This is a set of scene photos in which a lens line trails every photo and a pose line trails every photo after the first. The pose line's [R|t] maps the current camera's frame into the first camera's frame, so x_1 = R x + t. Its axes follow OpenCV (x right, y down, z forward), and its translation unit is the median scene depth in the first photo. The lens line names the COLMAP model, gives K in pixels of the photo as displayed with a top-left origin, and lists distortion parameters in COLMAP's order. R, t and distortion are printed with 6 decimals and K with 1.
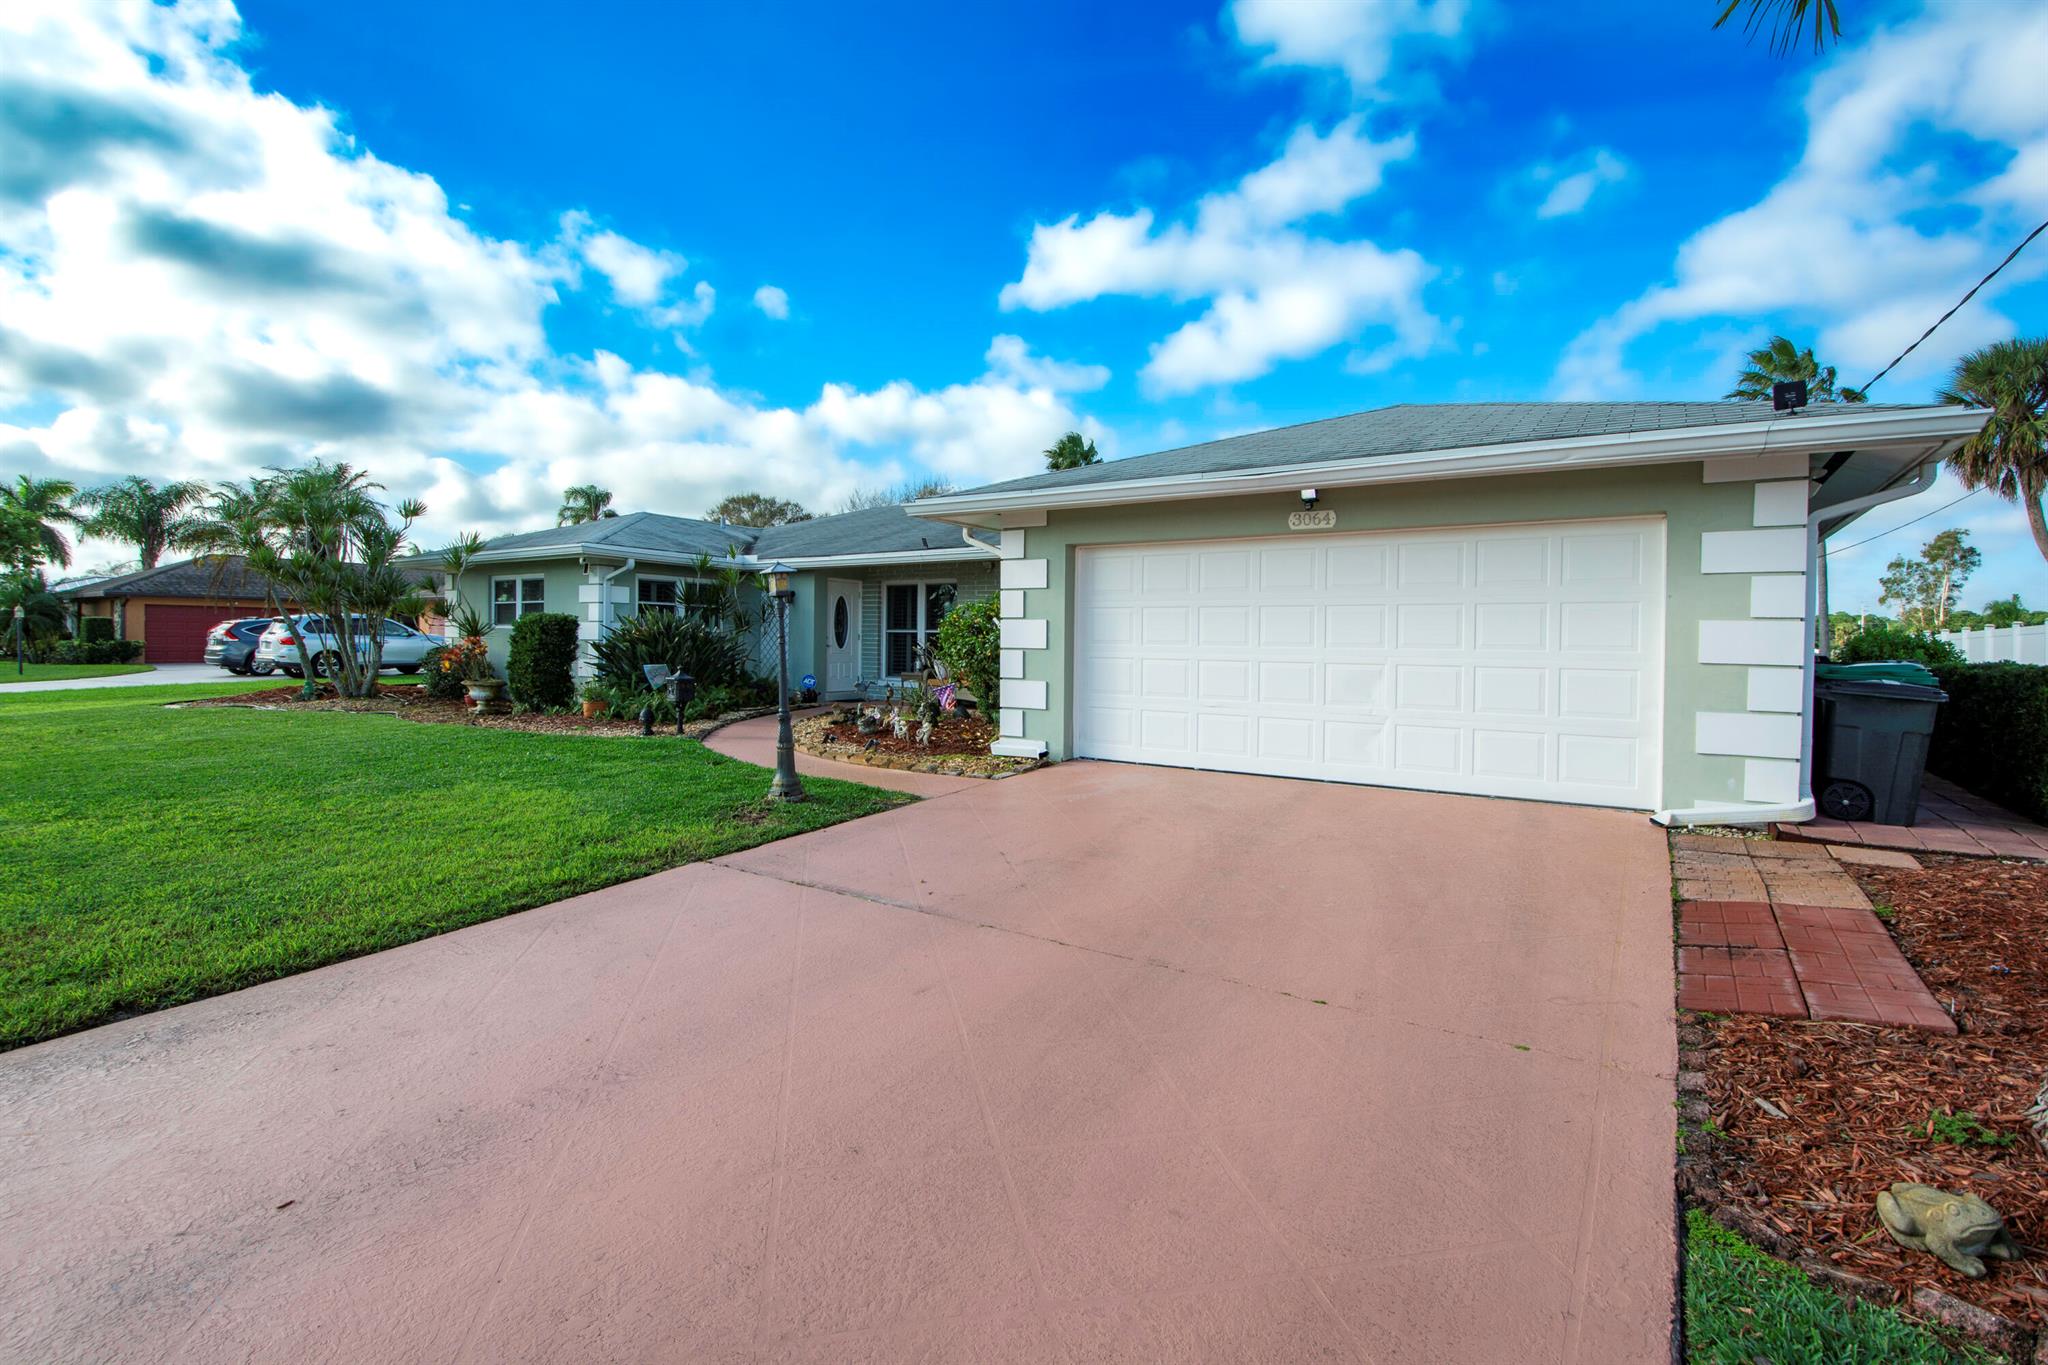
lens RADIAL K [[968.5, 0, 1015.4], [0, 968.5, 658.8], [0, 0, 1]] dist [-0.001296, -0.000497]
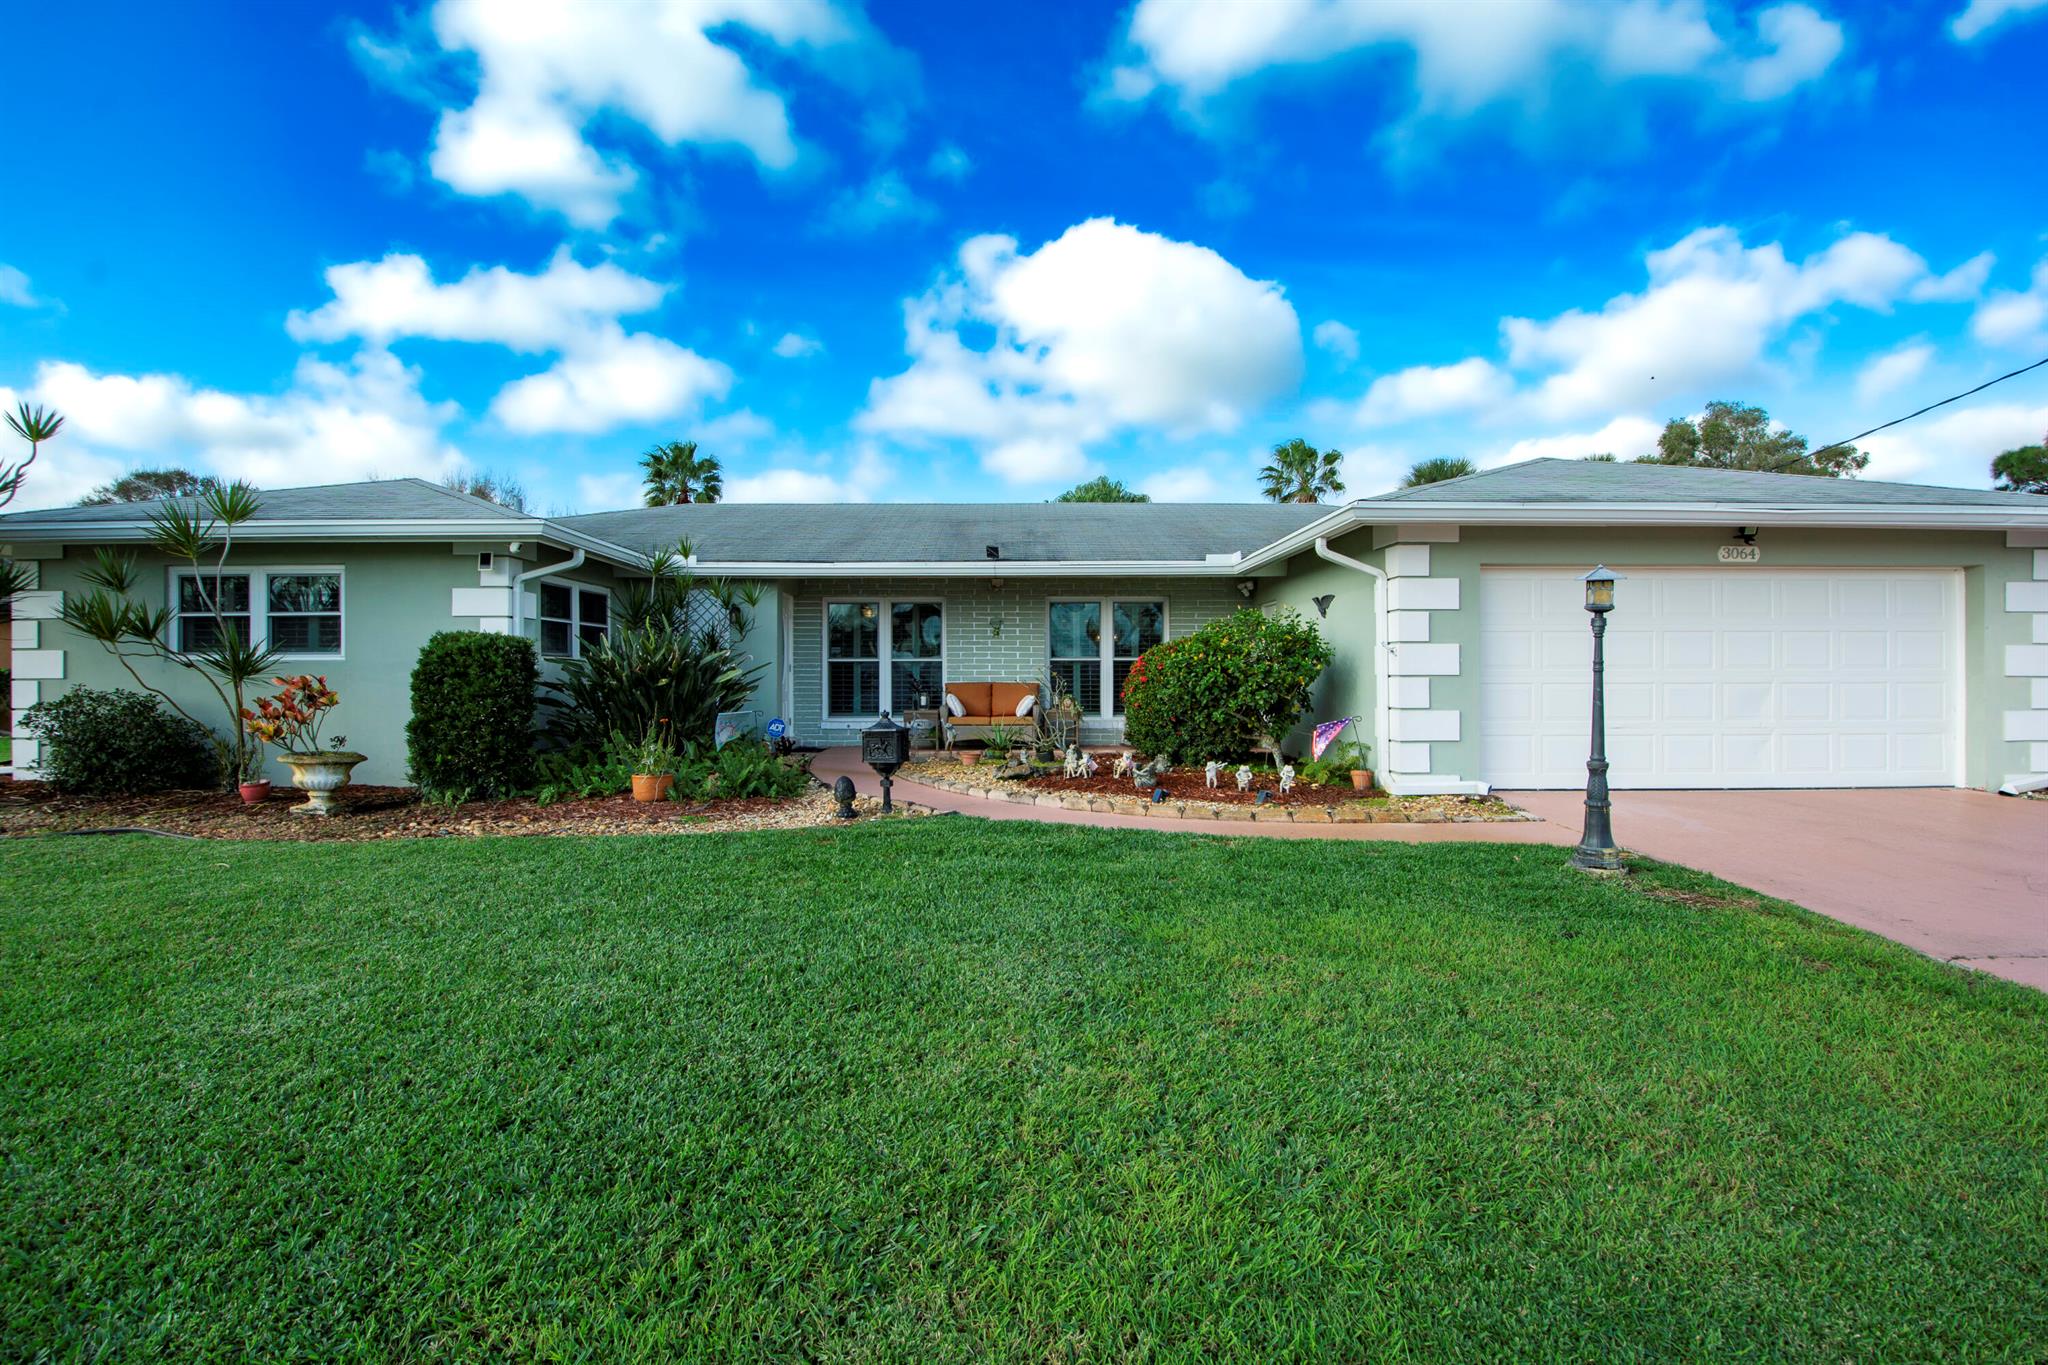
lens RADIAL K [[903.2, 0, 1024.0], [0, 903.2, 682.5], [0, 0, 1]] dist [0.011728, -0.018449]
pose [[0.807878, -0.022205, 0.588932, -0.503353], [0.024054, 0.999700, 0.004696, -0.011004], [-0.588859, 0.010372, 0.808169, 0.338622]]
